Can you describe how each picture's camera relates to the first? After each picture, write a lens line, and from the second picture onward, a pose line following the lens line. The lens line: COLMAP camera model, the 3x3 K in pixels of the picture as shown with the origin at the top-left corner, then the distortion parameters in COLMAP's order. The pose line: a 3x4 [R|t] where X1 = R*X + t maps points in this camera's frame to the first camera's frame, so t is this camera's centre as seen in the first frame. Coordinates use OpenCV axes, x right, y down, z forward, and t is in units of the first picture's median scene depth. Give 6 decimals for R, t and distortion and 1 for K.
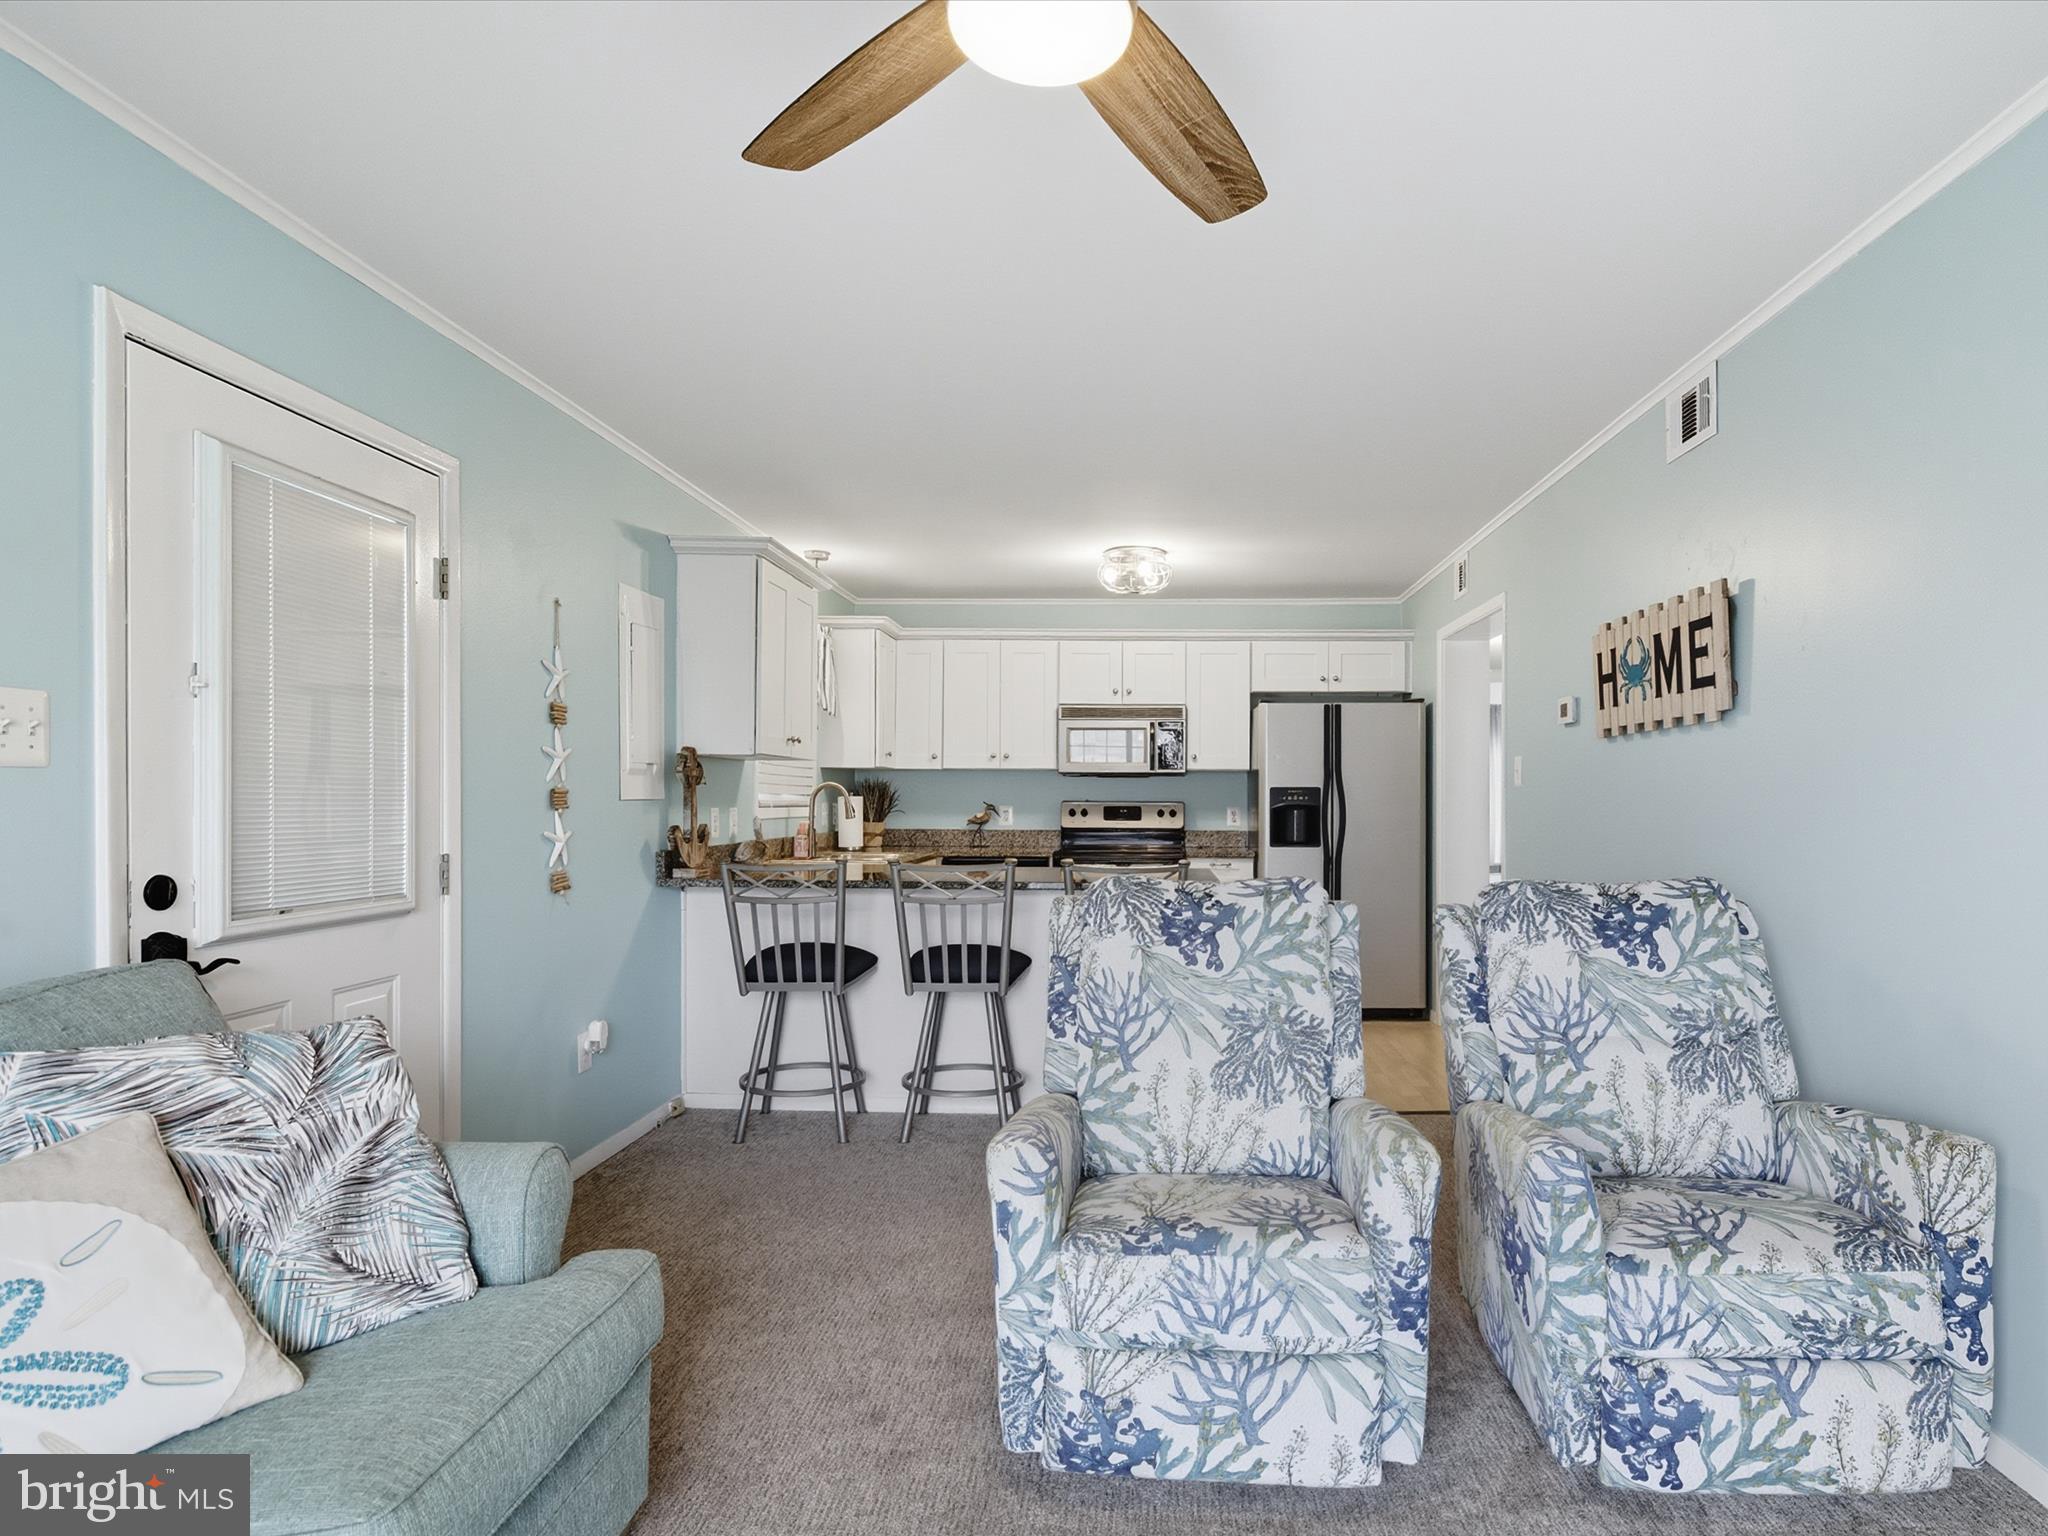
lens RADIAL K [[1168.1, 0, 1109.1], [0, 1168.1, 801.5], [0, 0, 1]] dist [-0.000543, -0.000143]
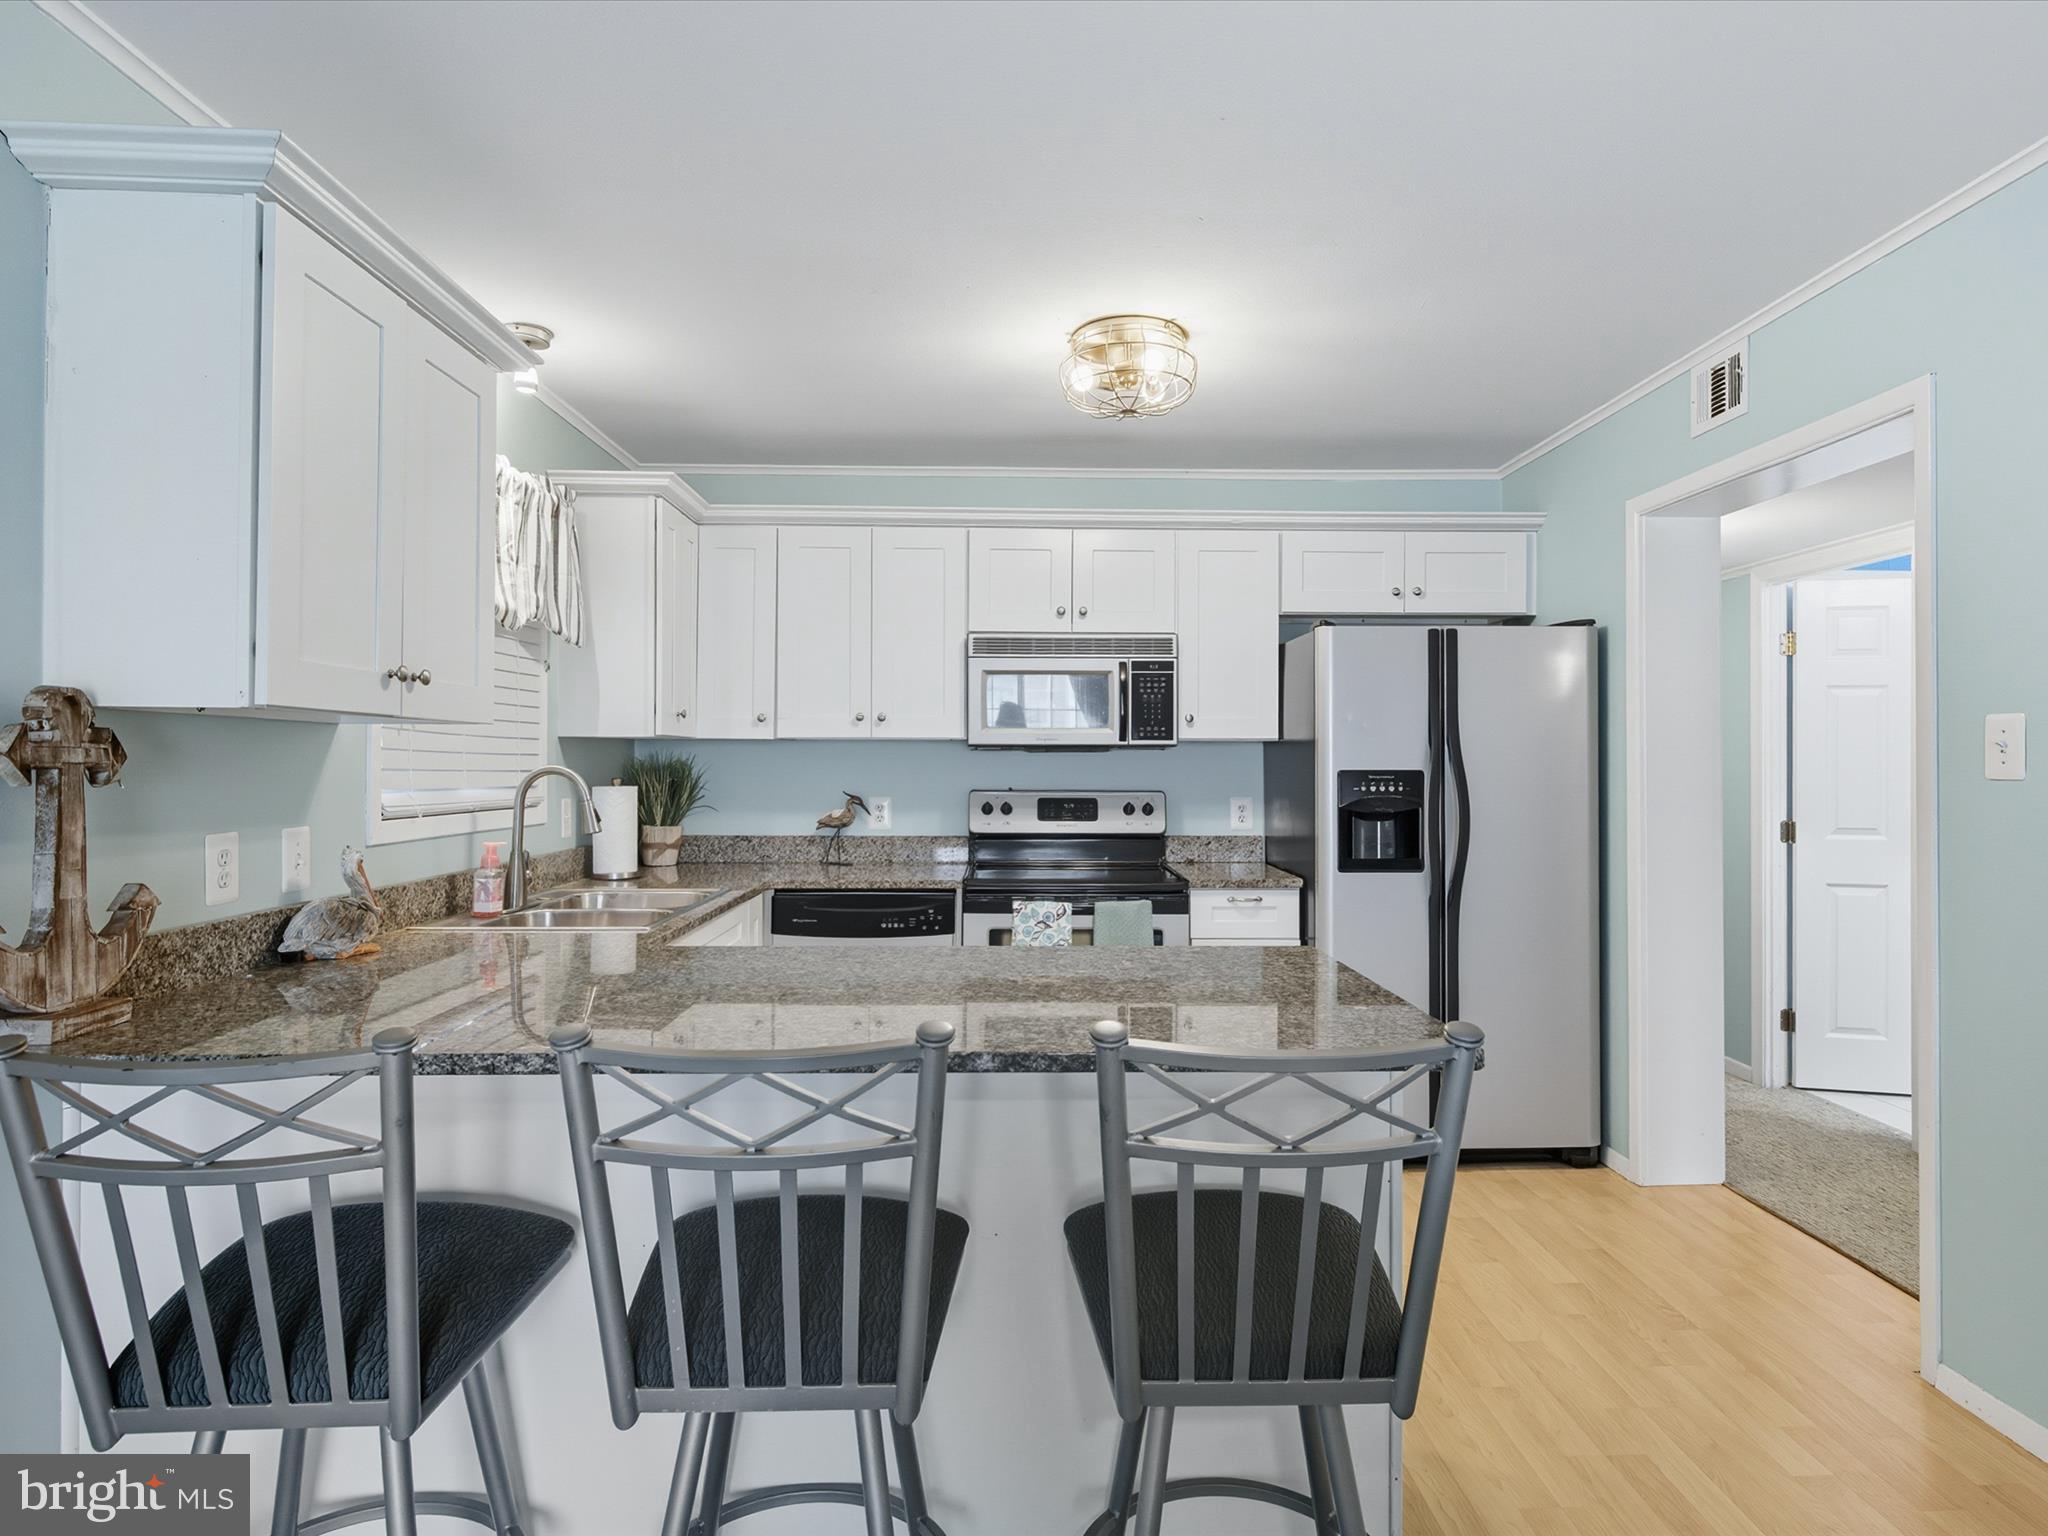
lens RADIAL K [[1151.3, 0, 1024.0], [0, 1151.3, 768.0], [0, 0, 1]] dist [0.008803, -0.000911]
pose [[0.998734, -0.001690, 0.050266, -0.045105], [0.001627, 0.999998, 0.001284, -0.013623], [-0.050268, -0.001200, 0.998735, 0.408572]]
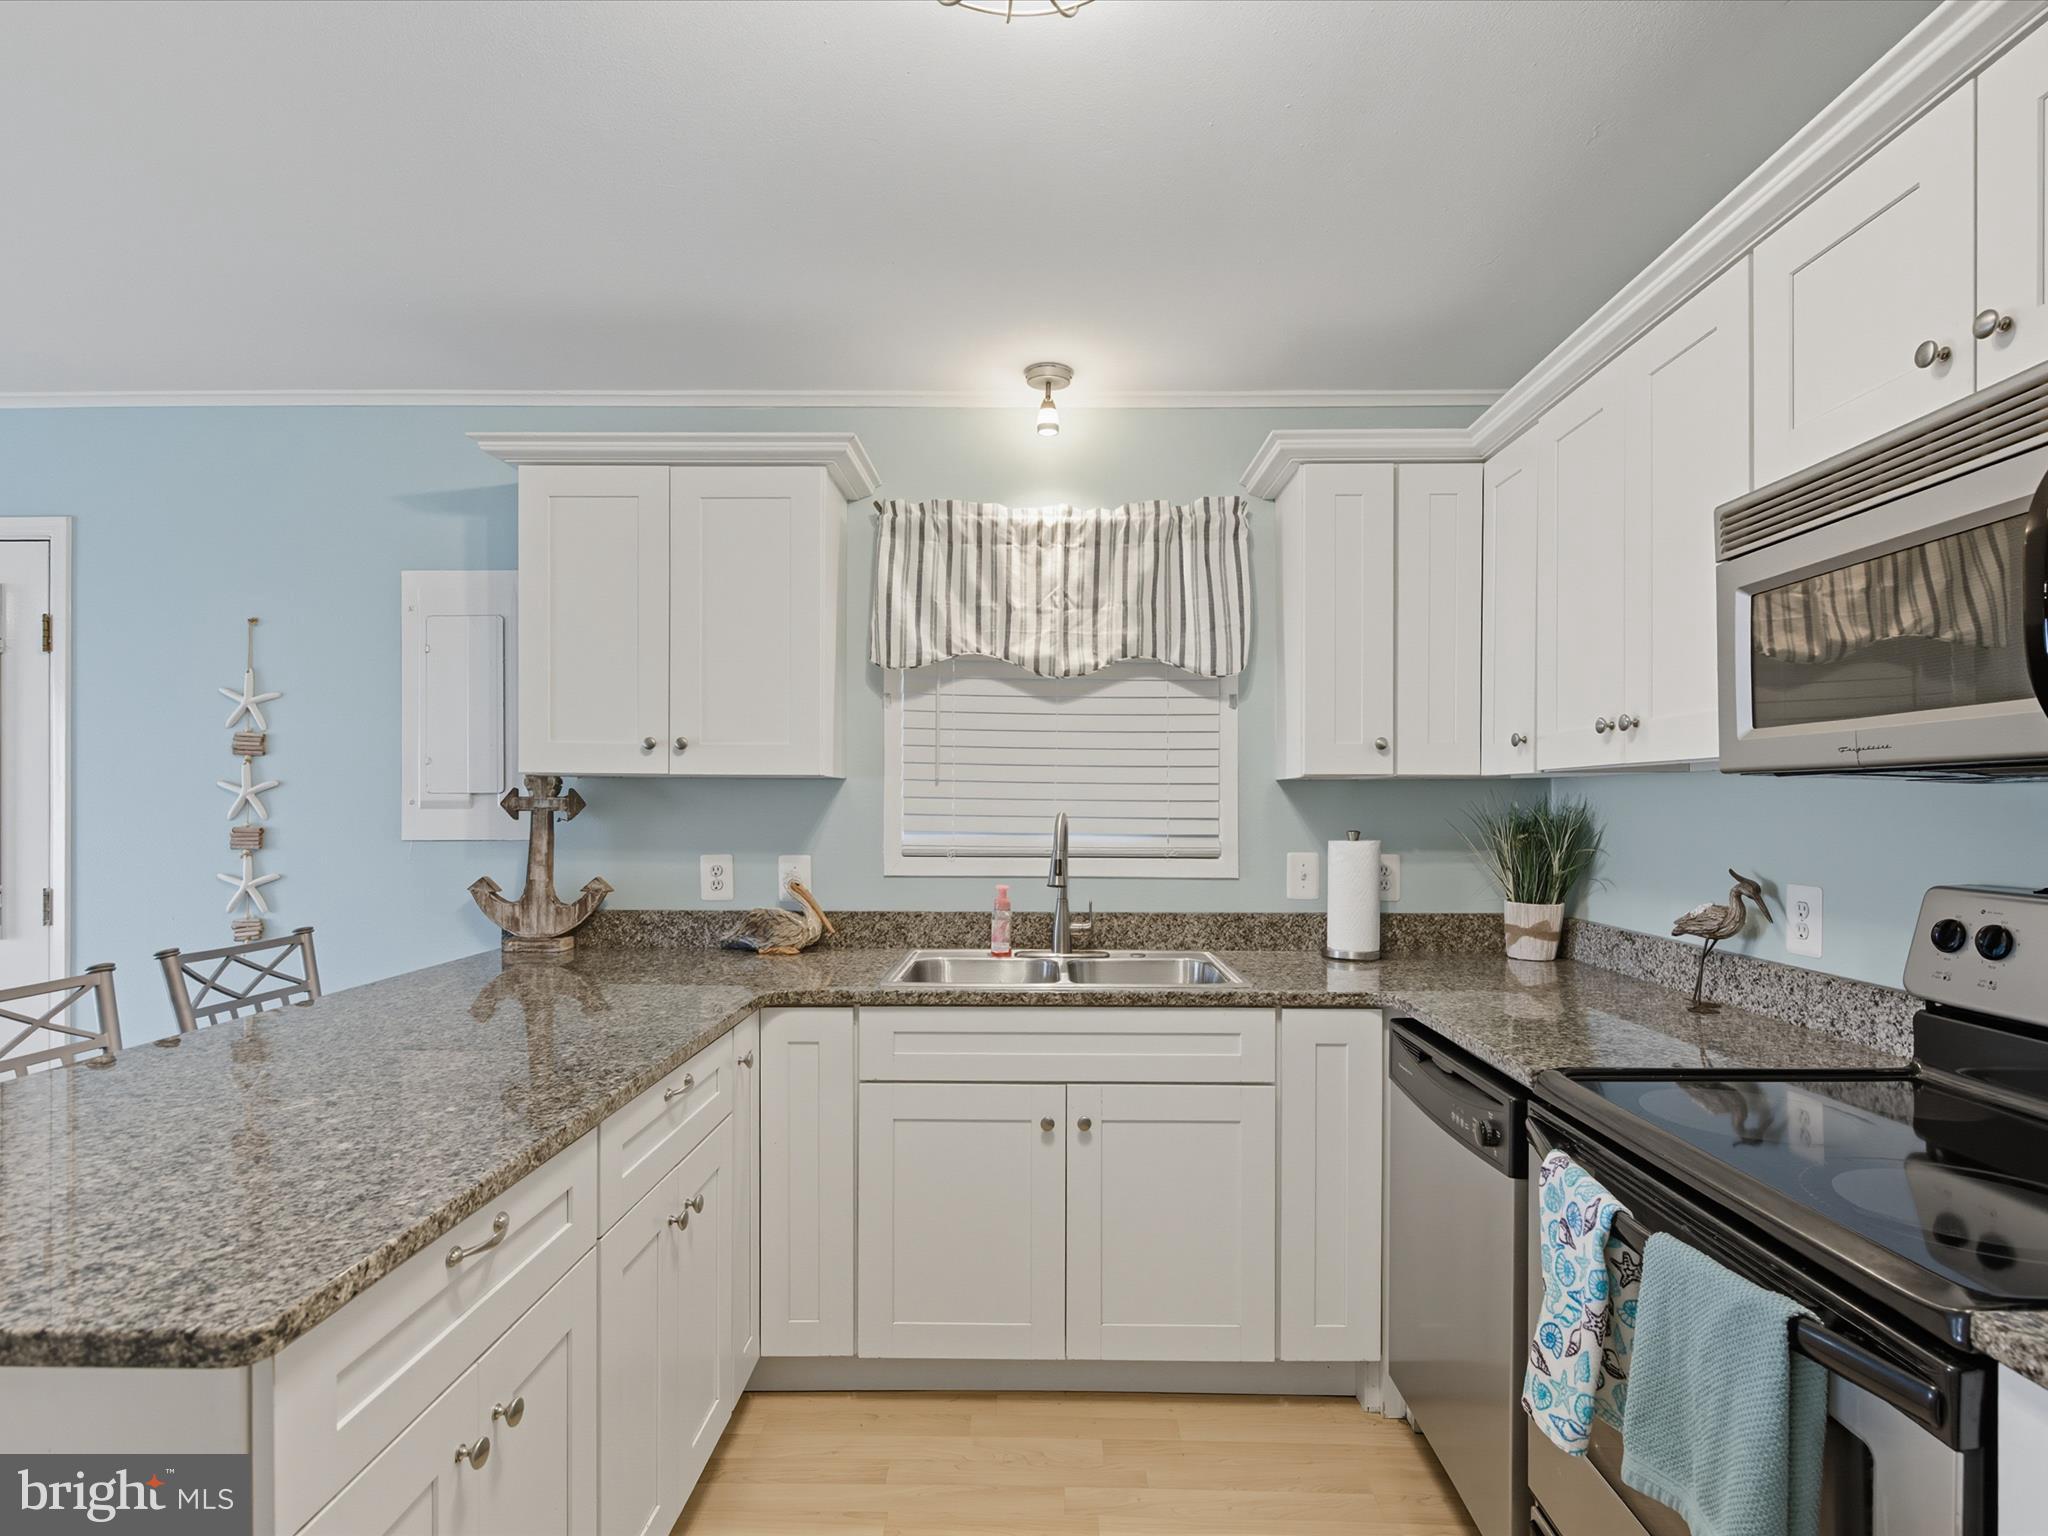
lens RADIAL K [[1041.0, 0, 1028.8], [0, 1041.0, 804.4], [0, 0, 1]] dist [0.015144, -0.000358]
pose [[0.009121, -0.004435, -0.999949, 0.188209], [-0.006789, 0.999967, -0.004497, -0.015686], [0.999935, 0.006830, 0.009091, 0.860616]]
